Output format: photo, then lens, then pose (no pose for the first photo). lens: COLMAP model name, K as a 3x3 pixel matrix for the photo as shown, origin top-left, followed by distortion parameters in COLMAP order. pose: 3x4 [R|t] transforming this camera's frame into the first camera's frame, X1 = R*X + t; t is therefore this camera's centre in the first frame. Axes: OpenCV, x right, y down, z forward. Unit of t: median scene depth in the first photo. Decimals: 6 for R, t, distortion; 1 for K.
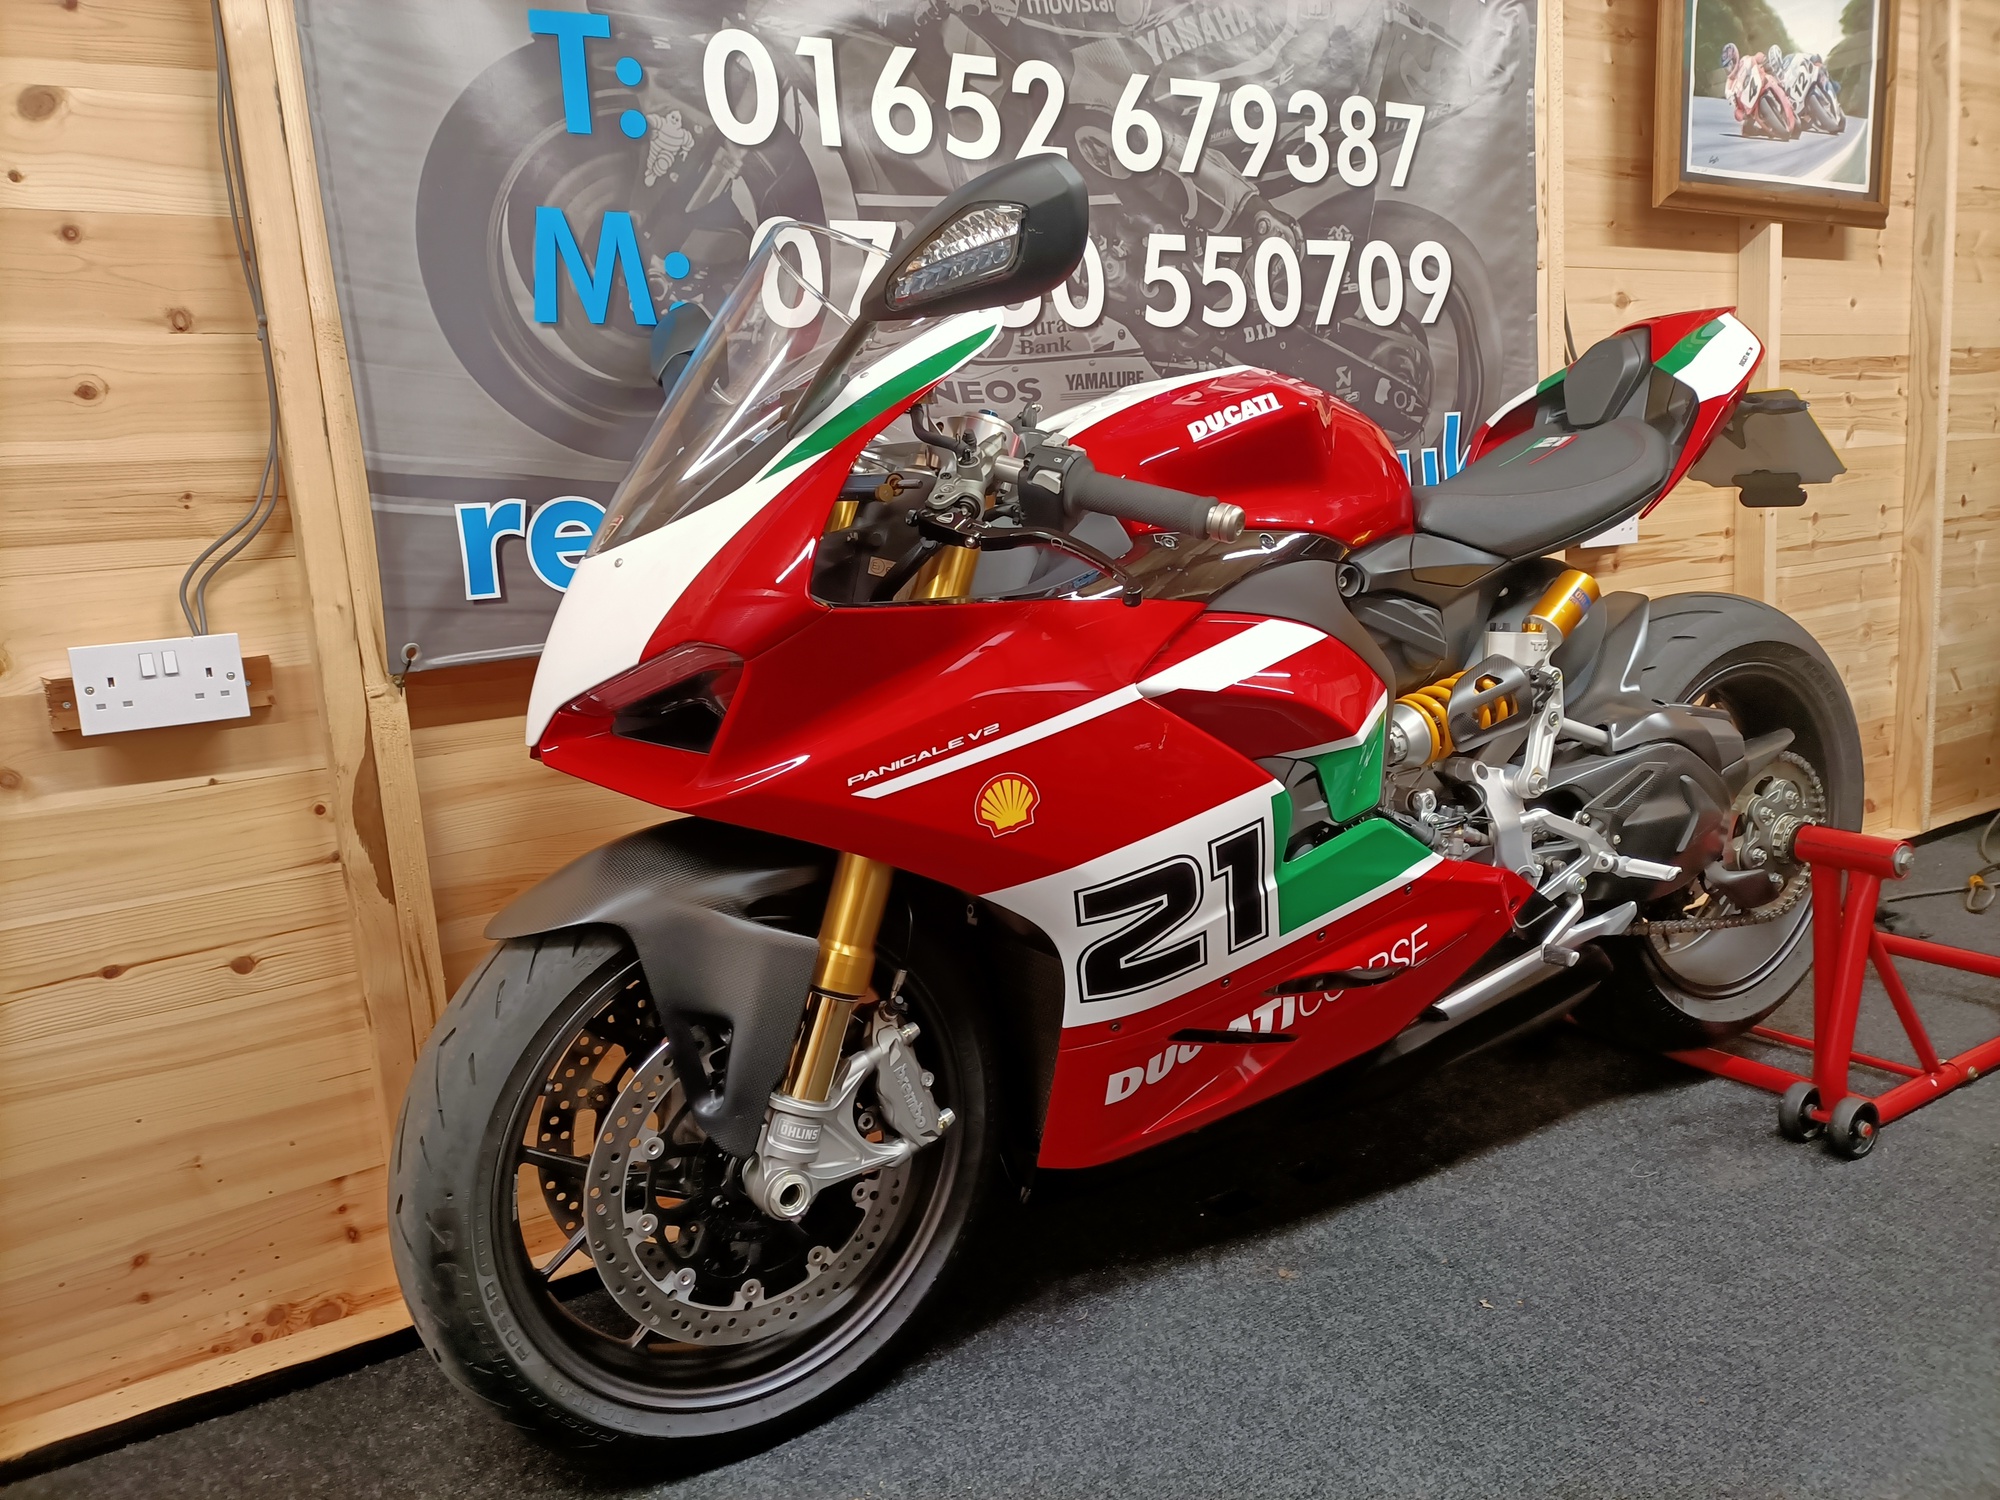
lens RADIAL K [[1495.8, 0, 1004.3], [0, 1495.8, 768.8], [0, 0, 1]] dist [0.050508, -0.064434]
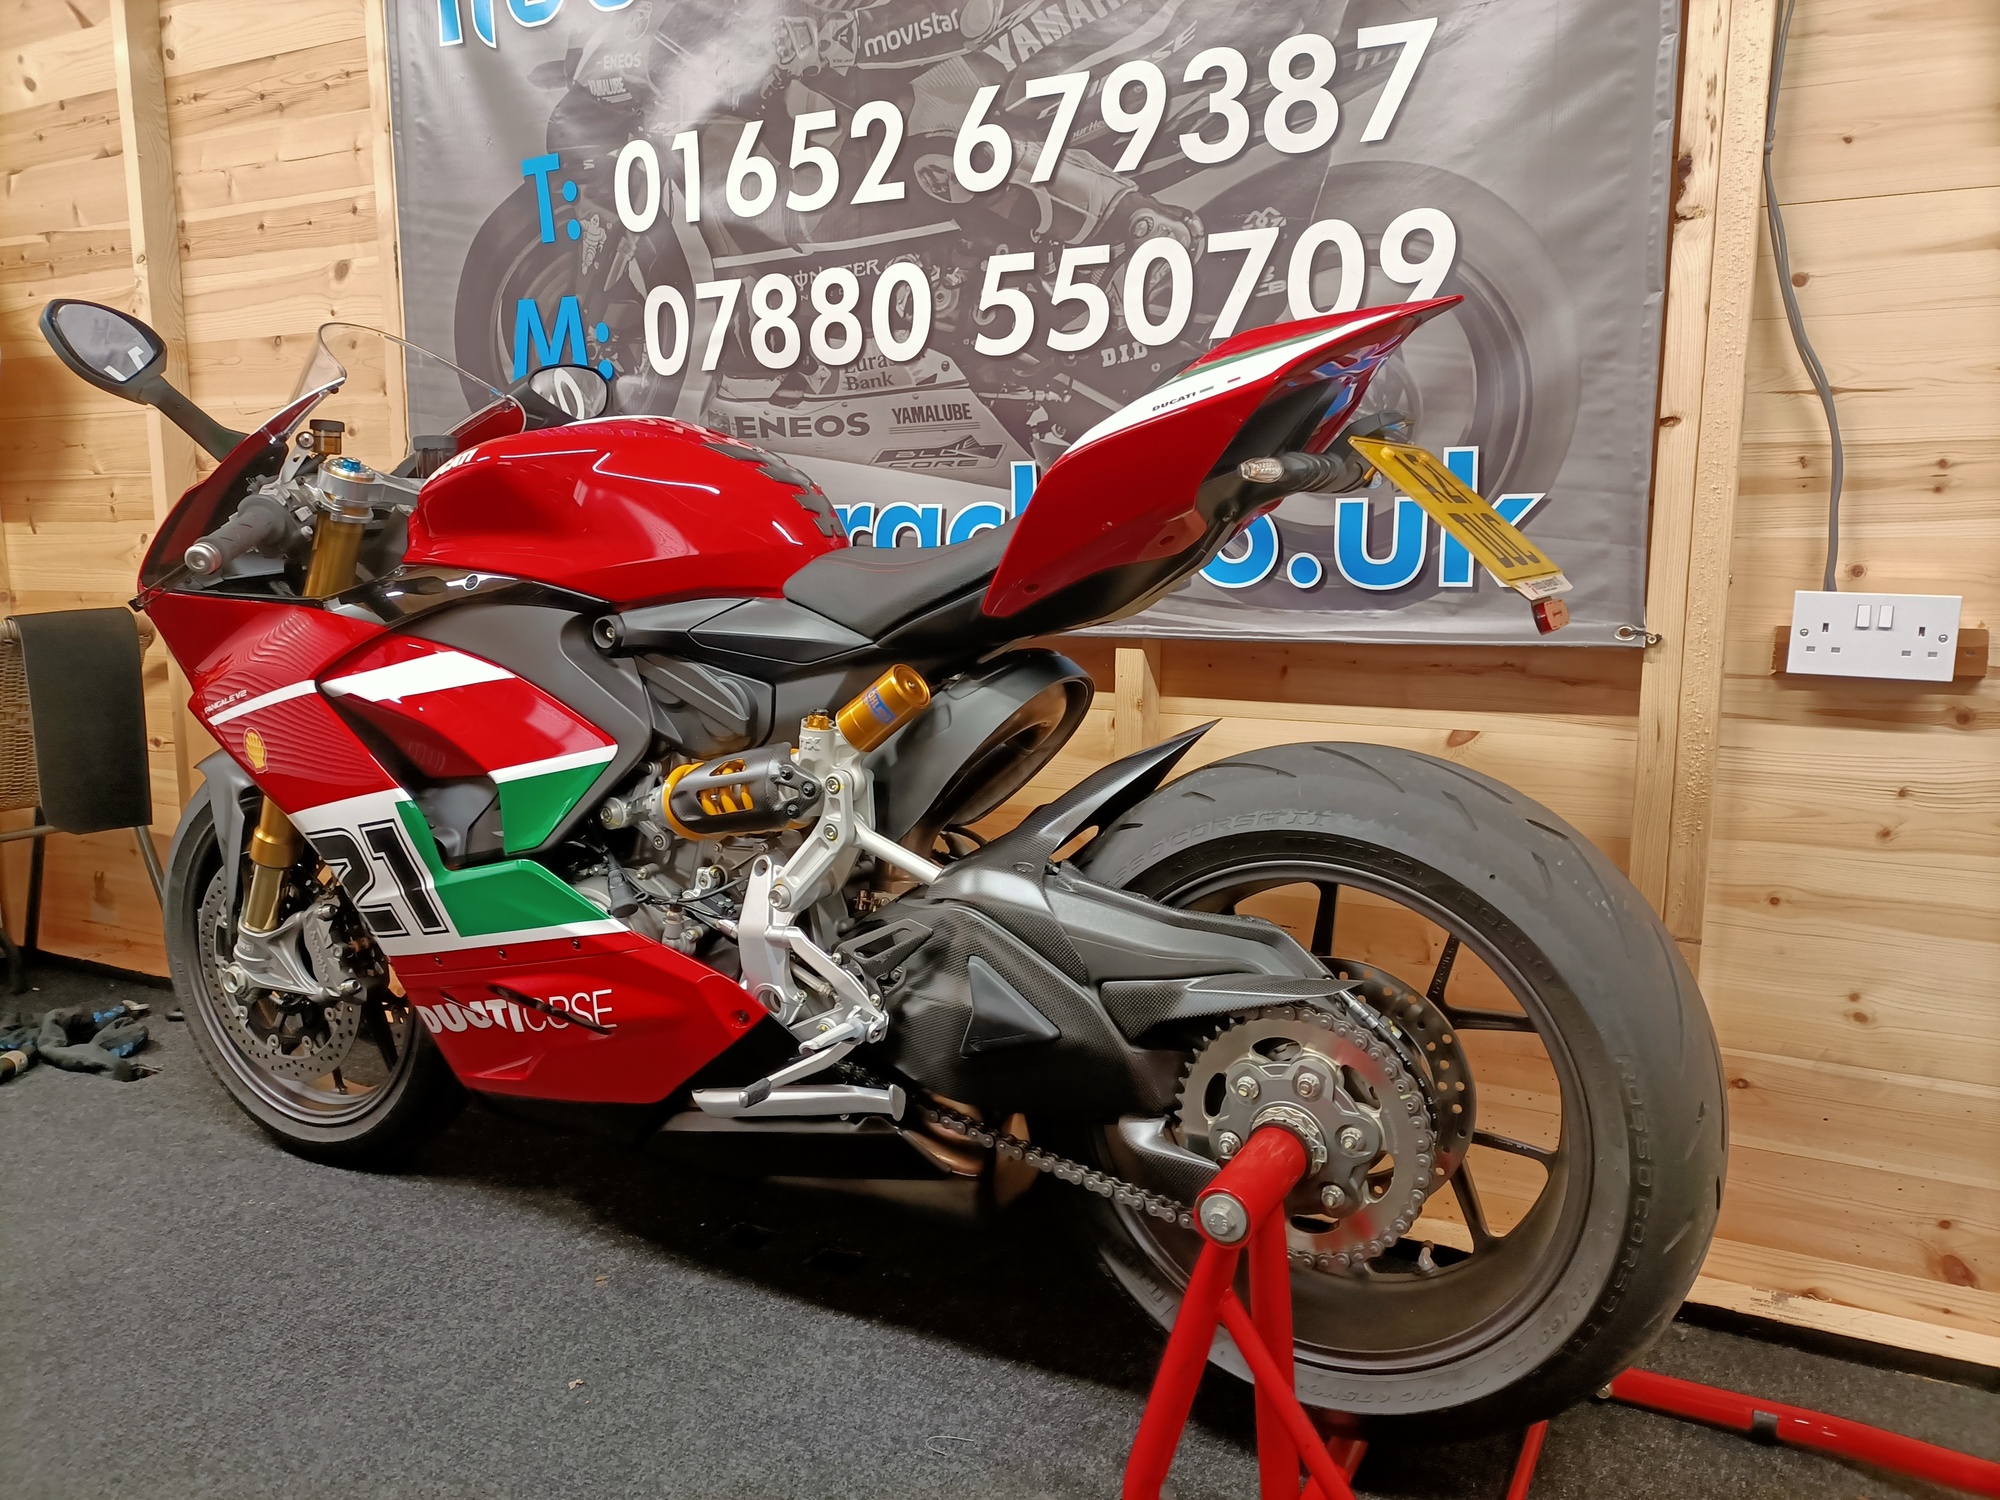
lens RADIAL K [[1495.8, 0, 1010.6], [0, 1495.8, 769.9], [0, 0, 1]] dist [0.050508, -0.064434]
pose [[0.499642, 0.202732, -0.842174, 1.065069], [-0.184010, 0.974878, 0.125508, -0.182705], [0.846462, 0.092260, 0.524395, 0.613707]]
